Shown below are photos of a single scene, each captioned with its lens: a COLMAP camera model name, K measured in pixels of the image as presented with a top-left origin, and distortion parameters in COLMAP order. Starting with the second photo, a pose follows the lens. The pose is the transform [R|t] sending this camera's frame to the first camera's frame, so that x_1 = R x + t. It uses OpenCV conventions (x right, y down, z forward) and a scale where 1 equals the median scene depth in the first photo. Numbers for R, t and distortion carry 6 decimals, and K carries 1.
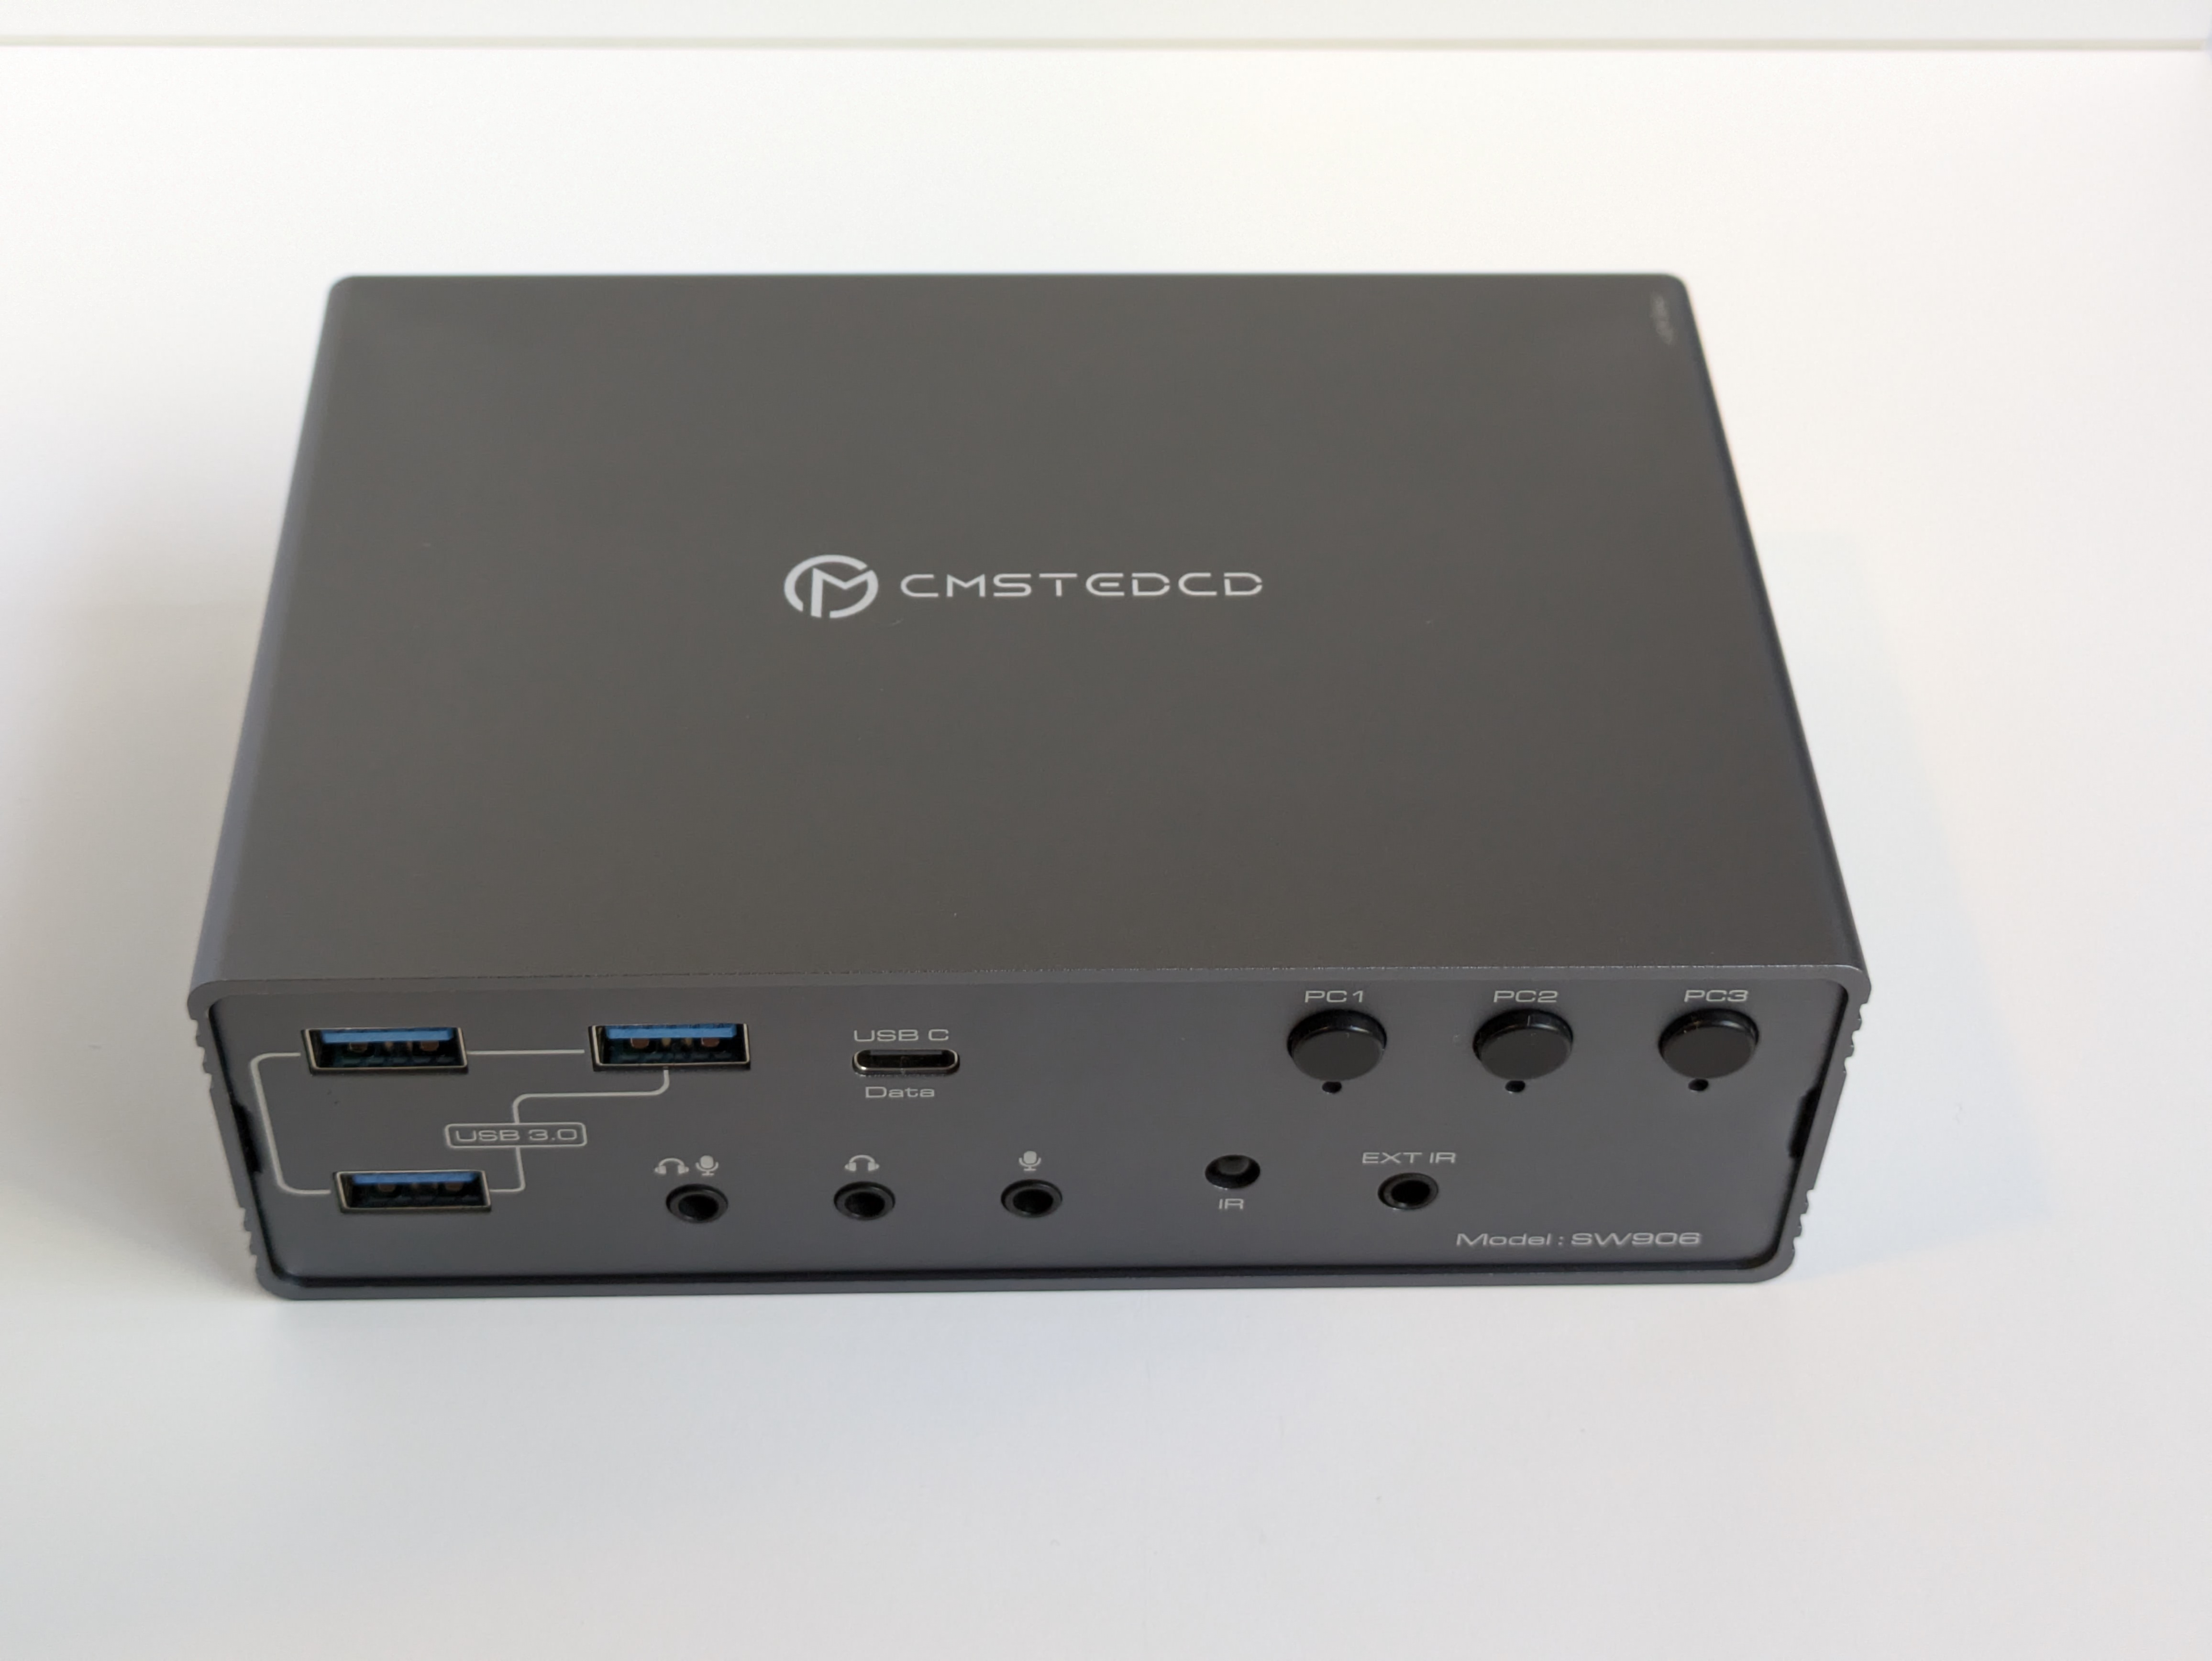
lens RADIAL K [[3276.4, 0, 1099.1], [0, 3276.4, 717.1], [0, 0, 1]] dist [0.059628, -0.152553]
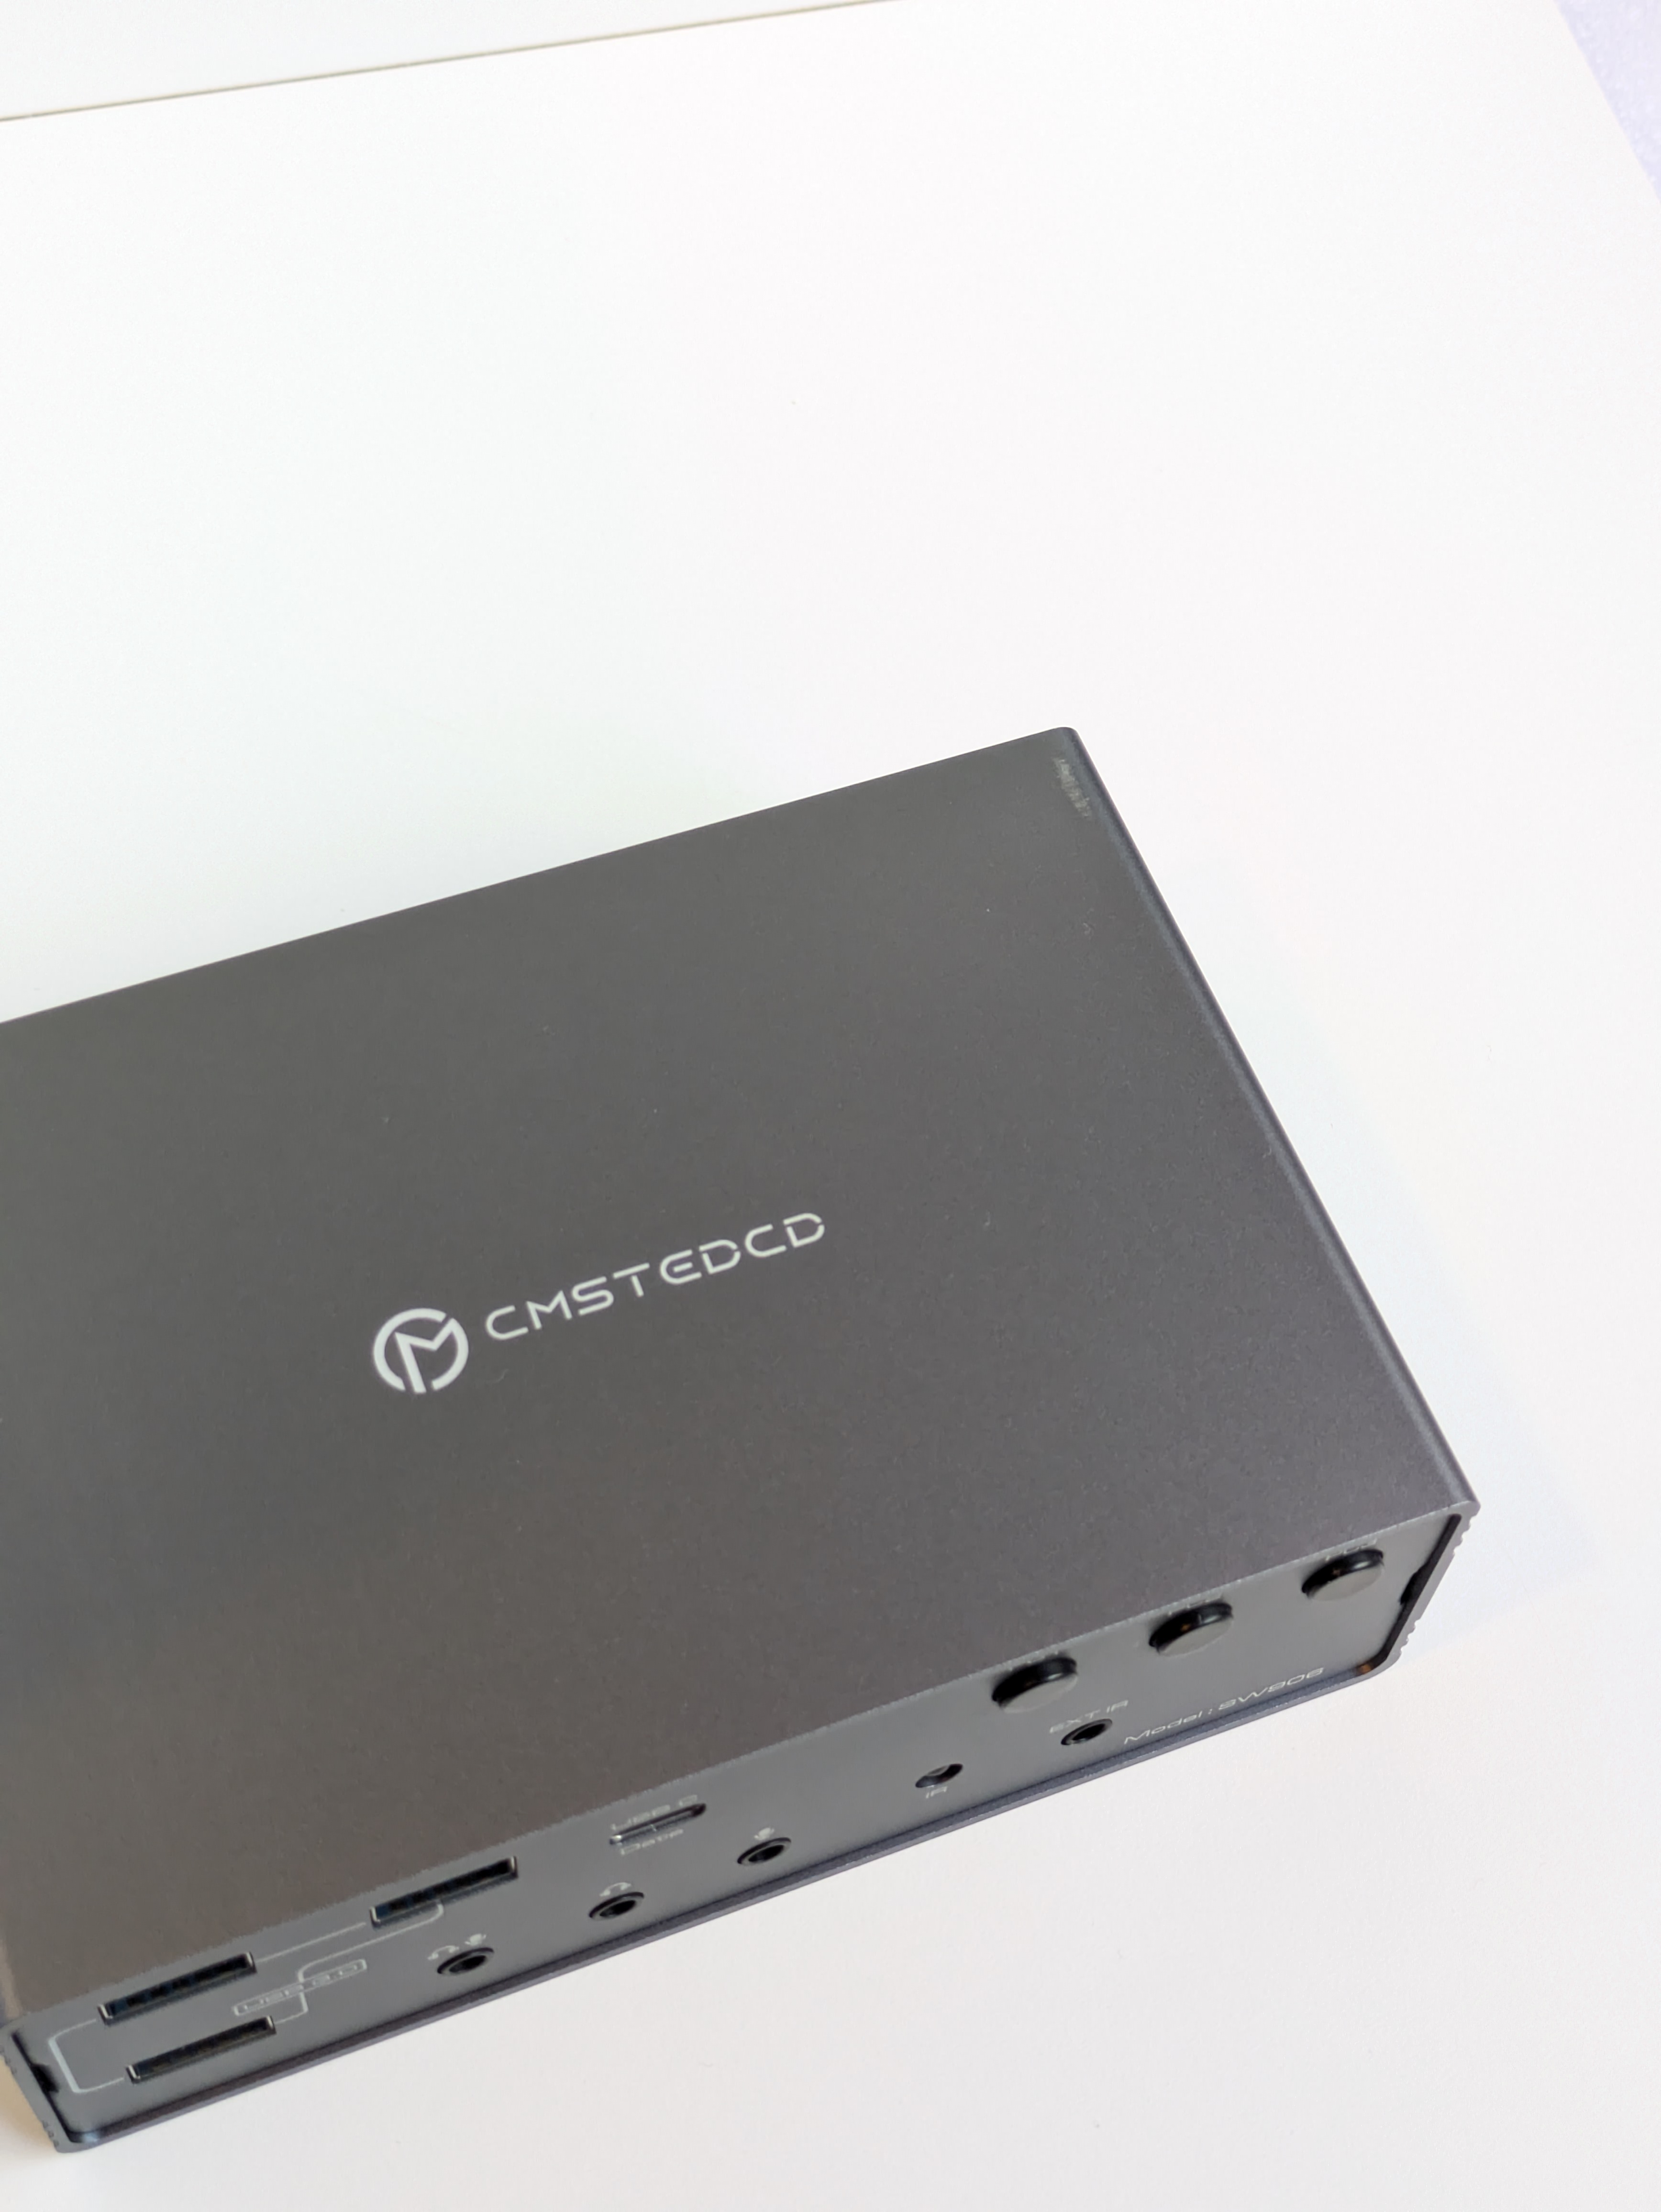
lens RADIAL K [[3276.4, 0, 931.5], [0, 3276.4, 1100.1], [0, 0, 1]] dist [0.059628, -0.152553]
pose [[0.938784, -0.267306, 0.217329, -0.137829], [0.200398, 0.936846, 0.286637, -0.382234], [-0.280223, -0.225538, 0.933064, 0.038423]]
